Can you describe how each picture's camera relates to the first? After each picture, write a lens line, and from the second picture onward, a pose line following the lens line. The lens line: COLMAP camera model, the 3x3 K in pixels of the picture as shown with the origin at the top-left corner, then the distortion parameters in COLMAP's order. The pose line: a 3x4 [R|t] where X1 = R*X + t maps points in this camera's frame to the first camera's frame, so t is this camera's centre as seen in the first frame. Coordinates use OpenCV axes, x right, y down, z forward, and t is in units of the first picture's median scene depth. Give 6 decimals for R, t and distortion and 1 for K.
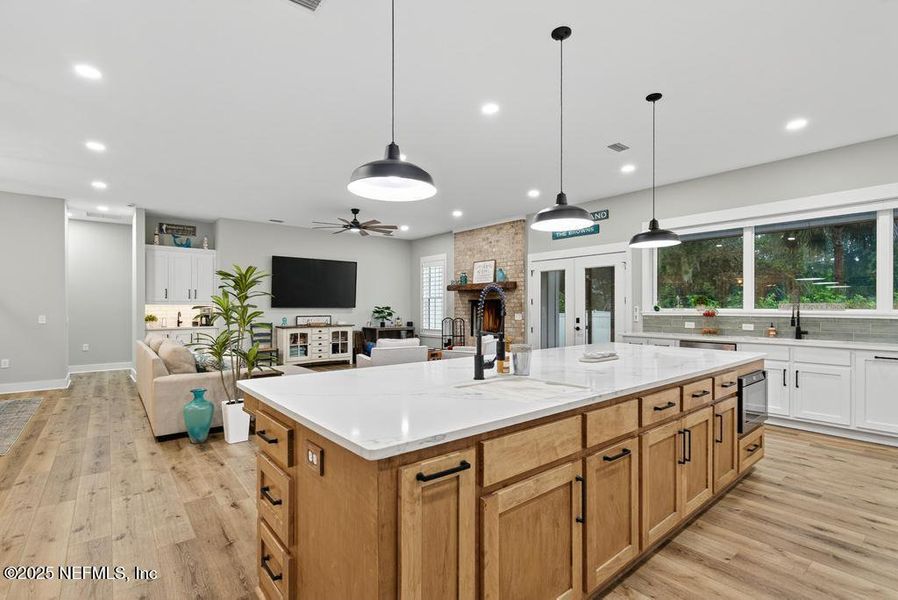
lens RADIAL K [[414.6, 0, 450.0], [0, 414.6, 308.2], [0, 0, 1]] dist [0.003109, -0.000448]
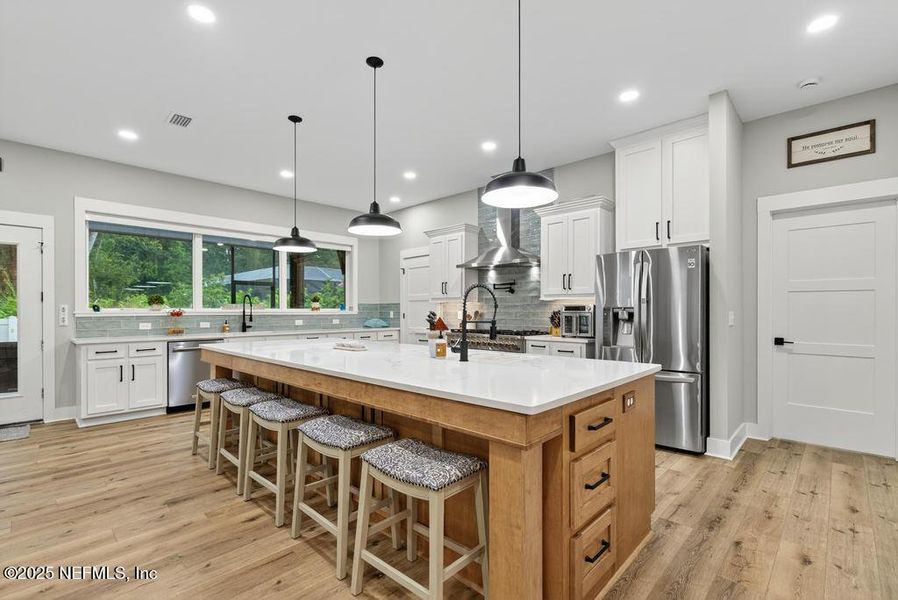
lens RADIAL K [[406.1, 0, 449.4], [0, 406.1, 310.4], [0, 0, 1]] dist [-0.000385, 0.000369]
pose [[-0.121185, 0.000417, 0.992630, -0.277181], [0.004213, 0.999991, 0.000094, 0.006089], [-0.992621, 0.004194, -0.121186, 0.303930]]
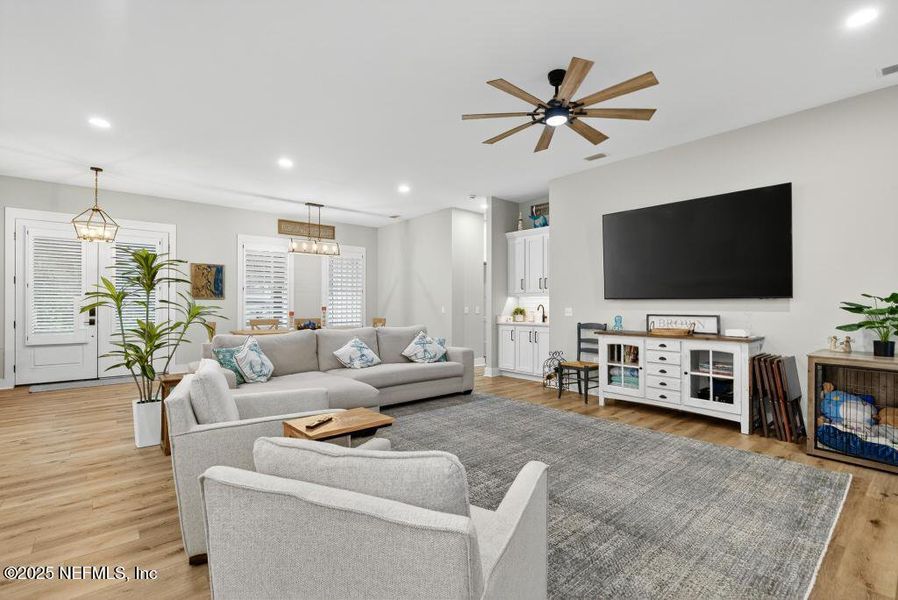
lens RADIAL K [[412.5, 0, 452.9], [0, 412.5, 302.5], [0, 0, 1]] dist [-0.002265, -0.000027]
pose [[0.020323, -0.002330, -0.999791, 0.191479], [-0.003641, 0.999990, -0.002404, 0.006513], [0.999787, 0.003689, 0.020314, 0.802463]]
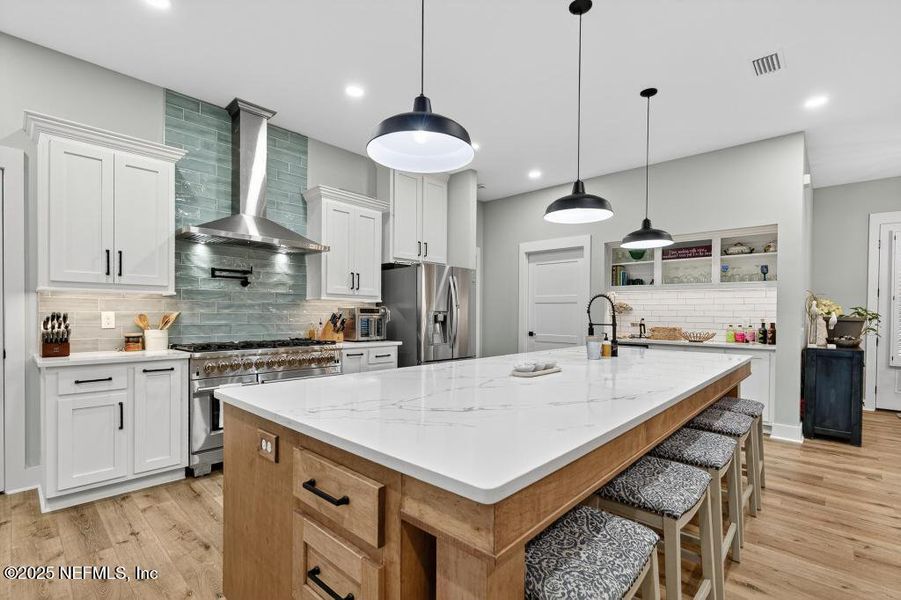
lens RADIAL K [[411.4, 0, 449.7], [0, 411.4, 318.7], [0, 0, 1]] dist [-0.002534, 0.000101]
pose [[-0.991009, -0.005964, -0.133663, 0.220212], [-0.007970, 0.999863, 0.014474, 0.005783], [0.133558, 0.015410, -0.990921, 0.606763]]
